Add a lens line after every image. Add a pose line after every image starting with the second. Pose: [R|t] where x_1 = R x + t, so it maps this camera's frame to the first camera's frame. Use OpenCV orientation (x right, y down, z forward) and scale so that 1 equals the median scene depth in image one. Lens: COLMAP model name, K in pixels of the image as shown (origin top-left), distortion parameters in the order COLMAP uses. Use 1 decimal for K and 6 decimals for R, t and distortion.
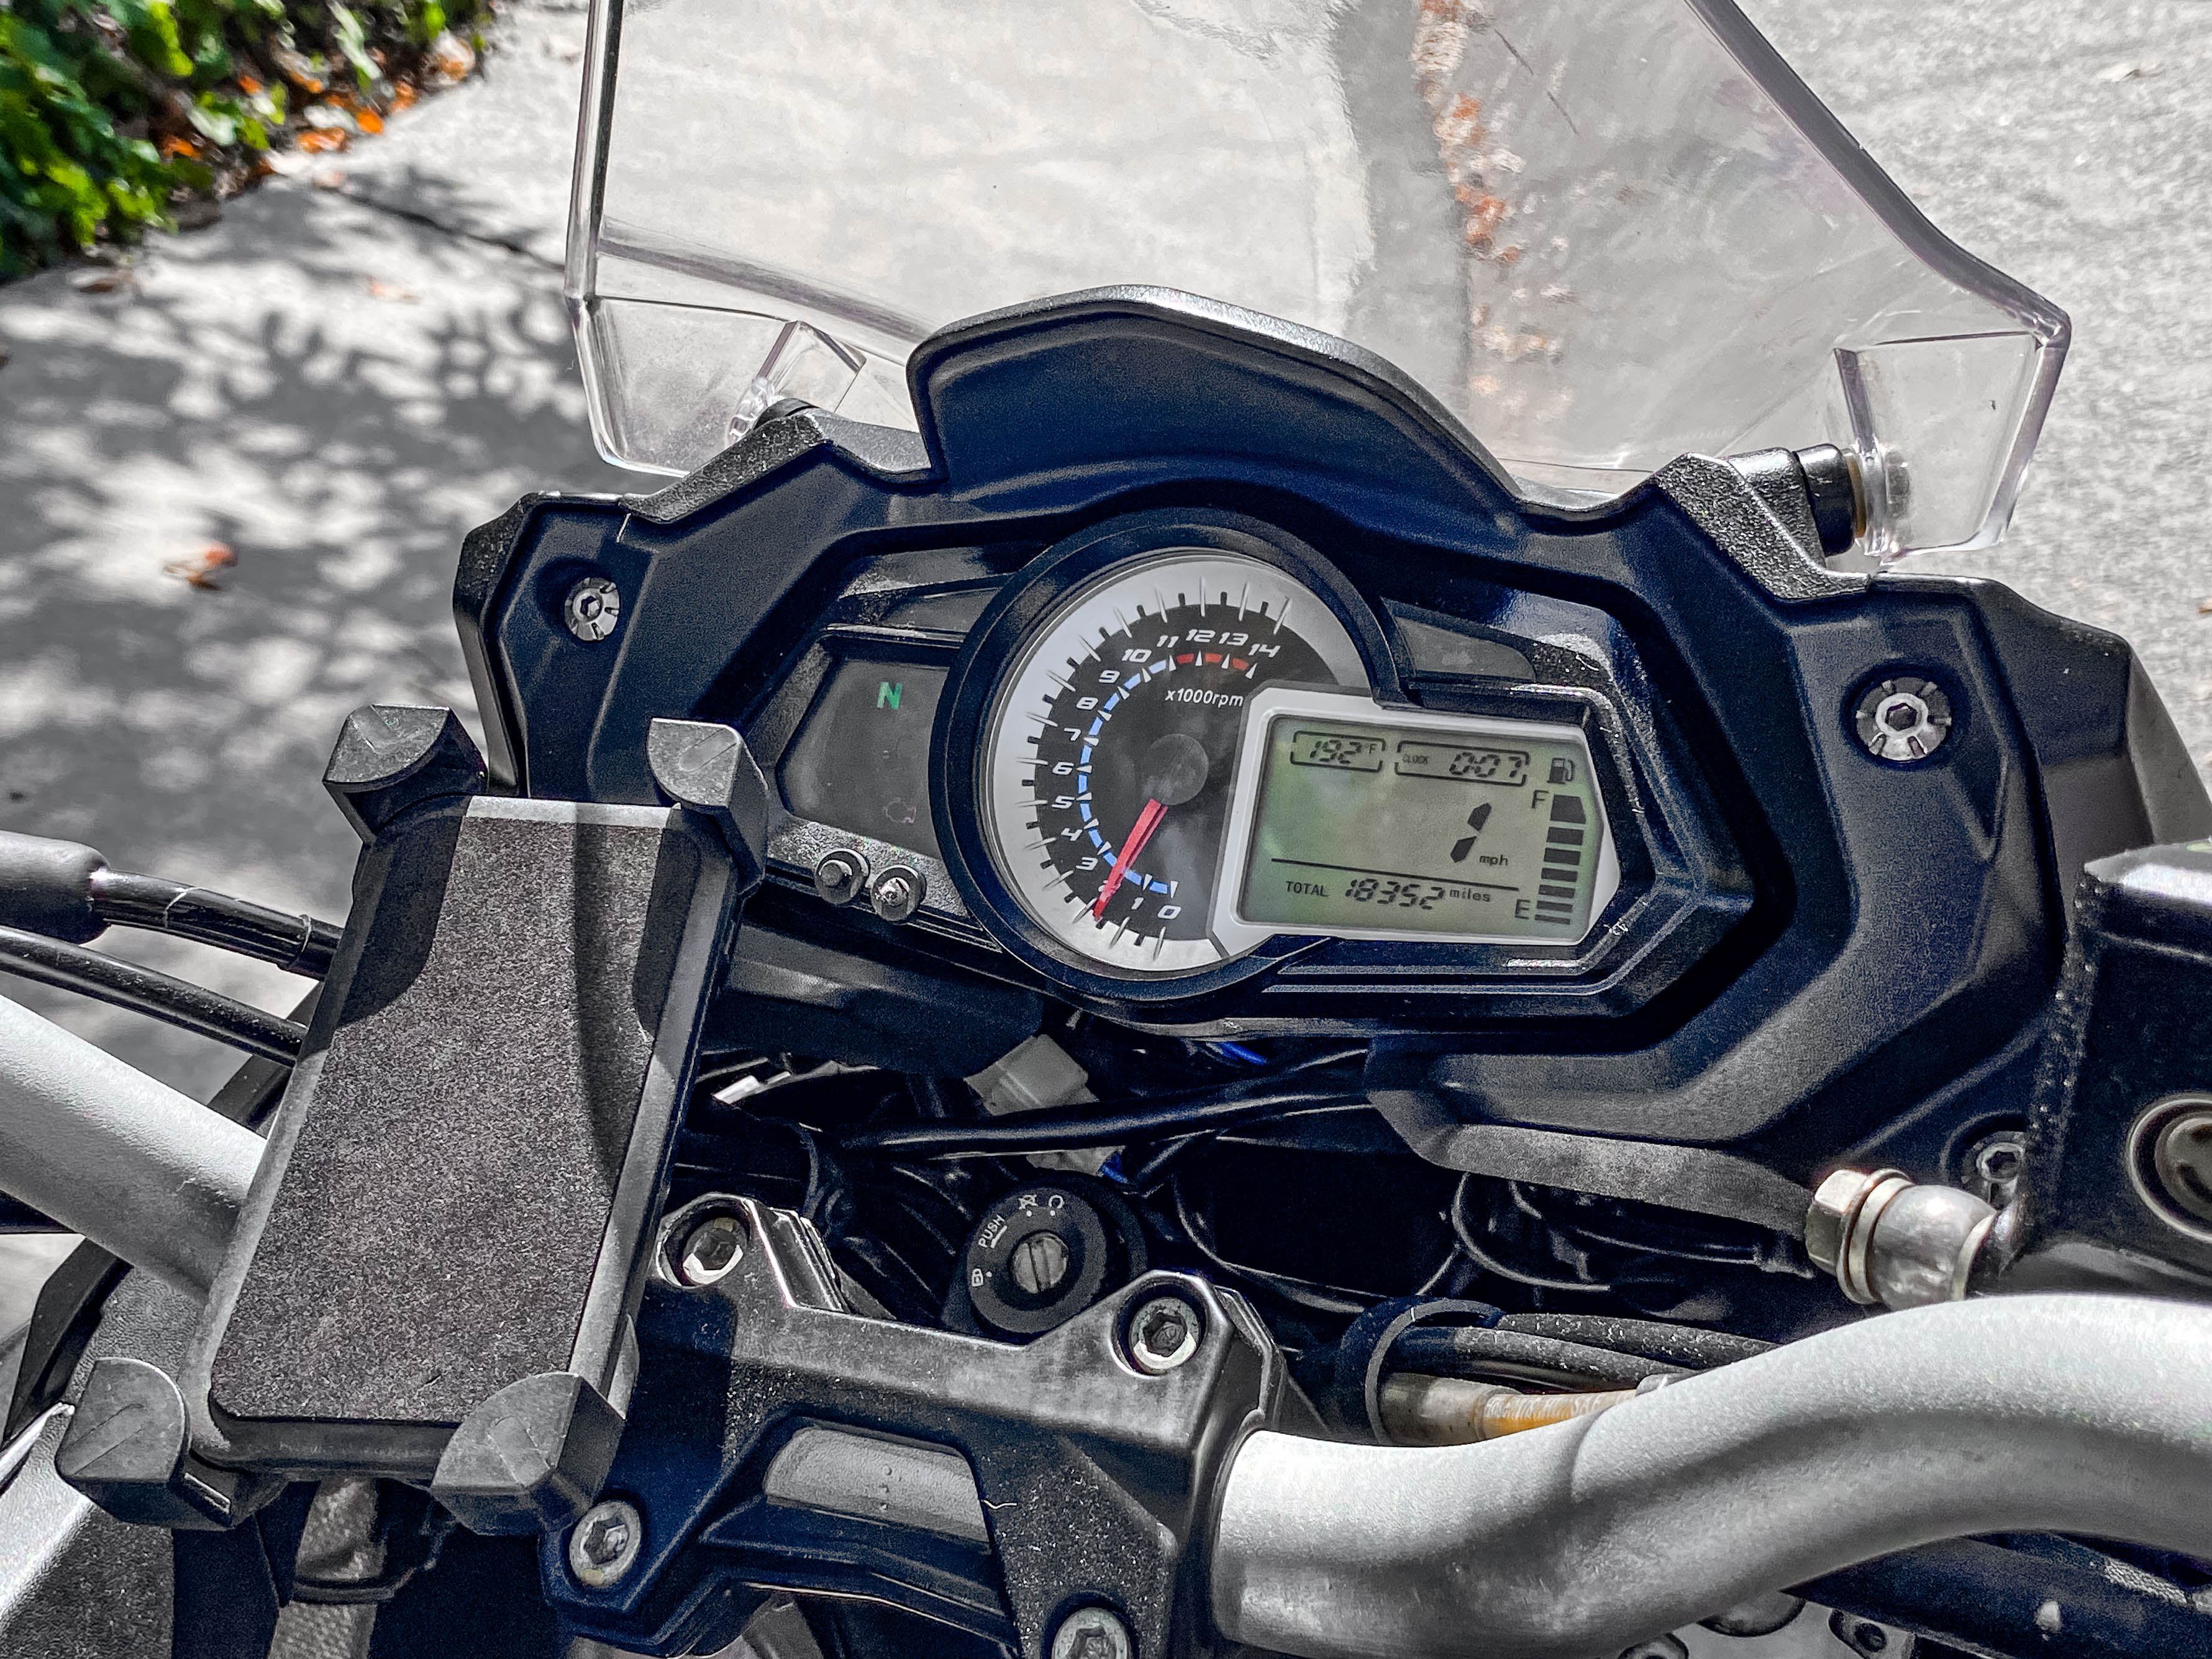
lens RADIAL K [[2545.5, 0, 1158.0], [0, 2545.5, 826.6], [0, 0, 1]] dist [0.534571, 0.364937]
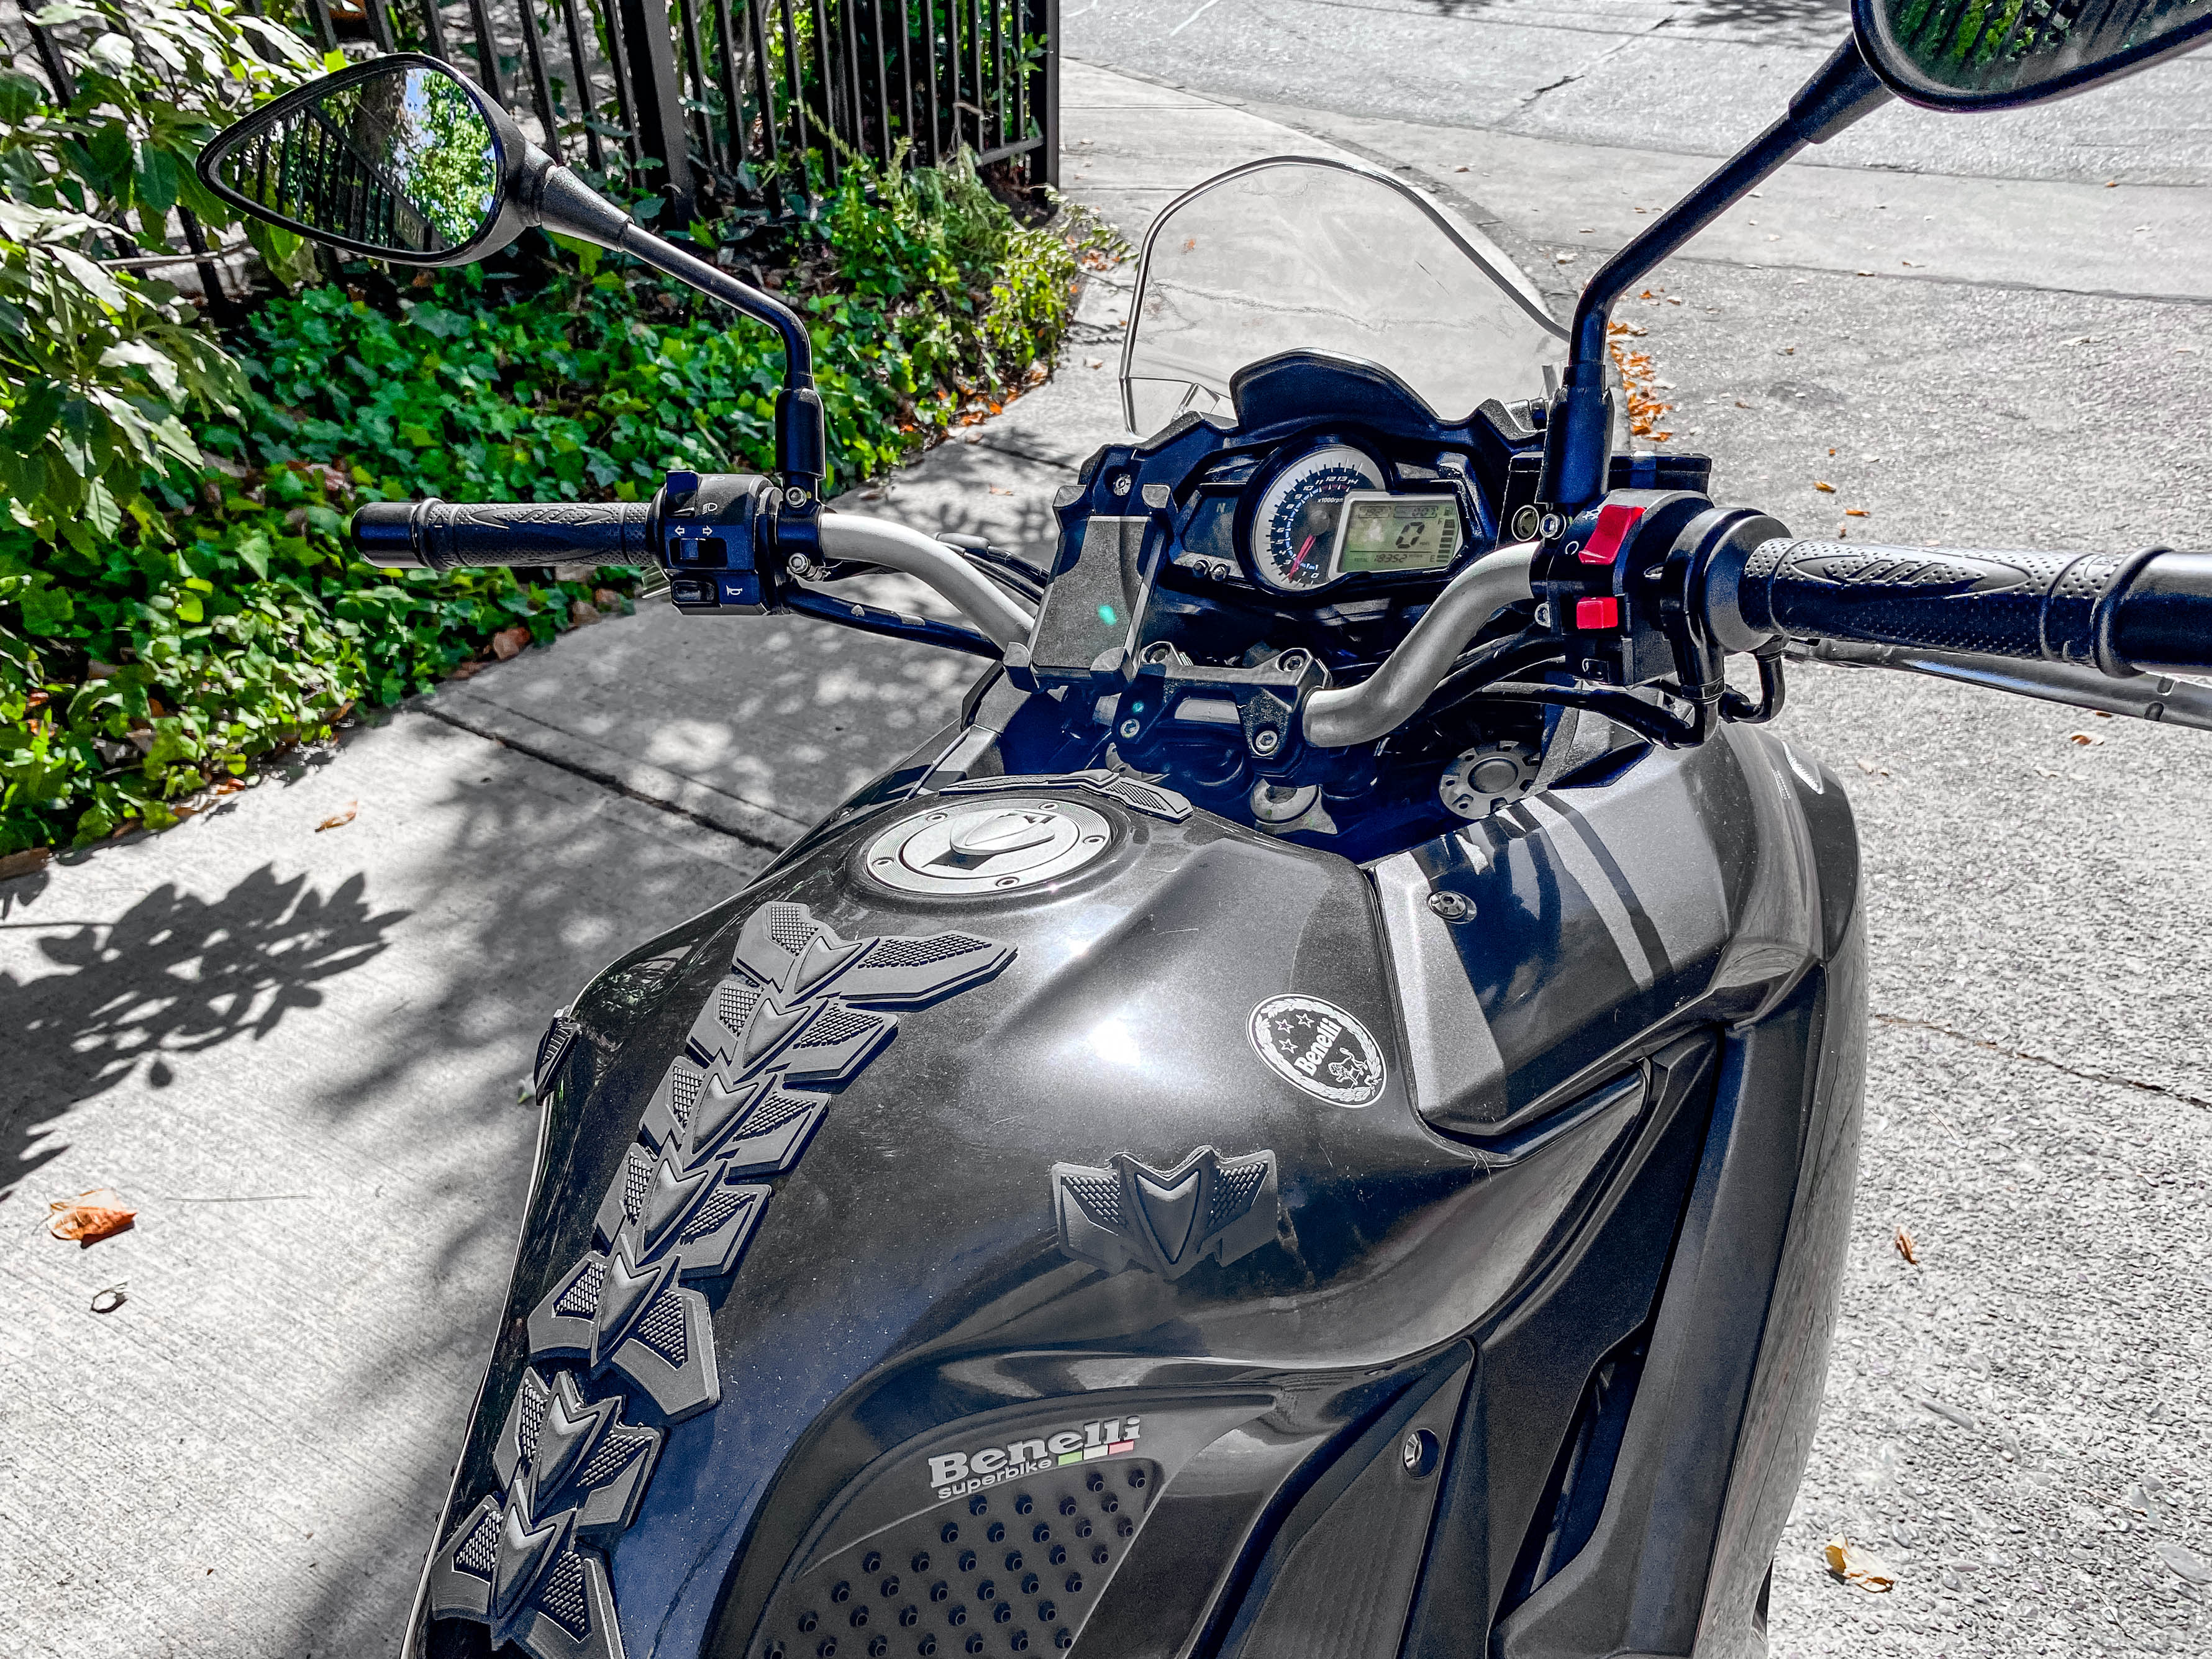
lens RADIAL K [[1728.8, 0, 1106.0], [0, 1728.8, 829.5], [0, 0, 1]] dist [0.218485, -0.003231]
pose [[0.980908, 0.022296, -0.193192, 0.026180], [-0.026982, 0.999401, -0.021660, 0.060748], [0.192593, 0.026459, 0.980922, -0.156678]]
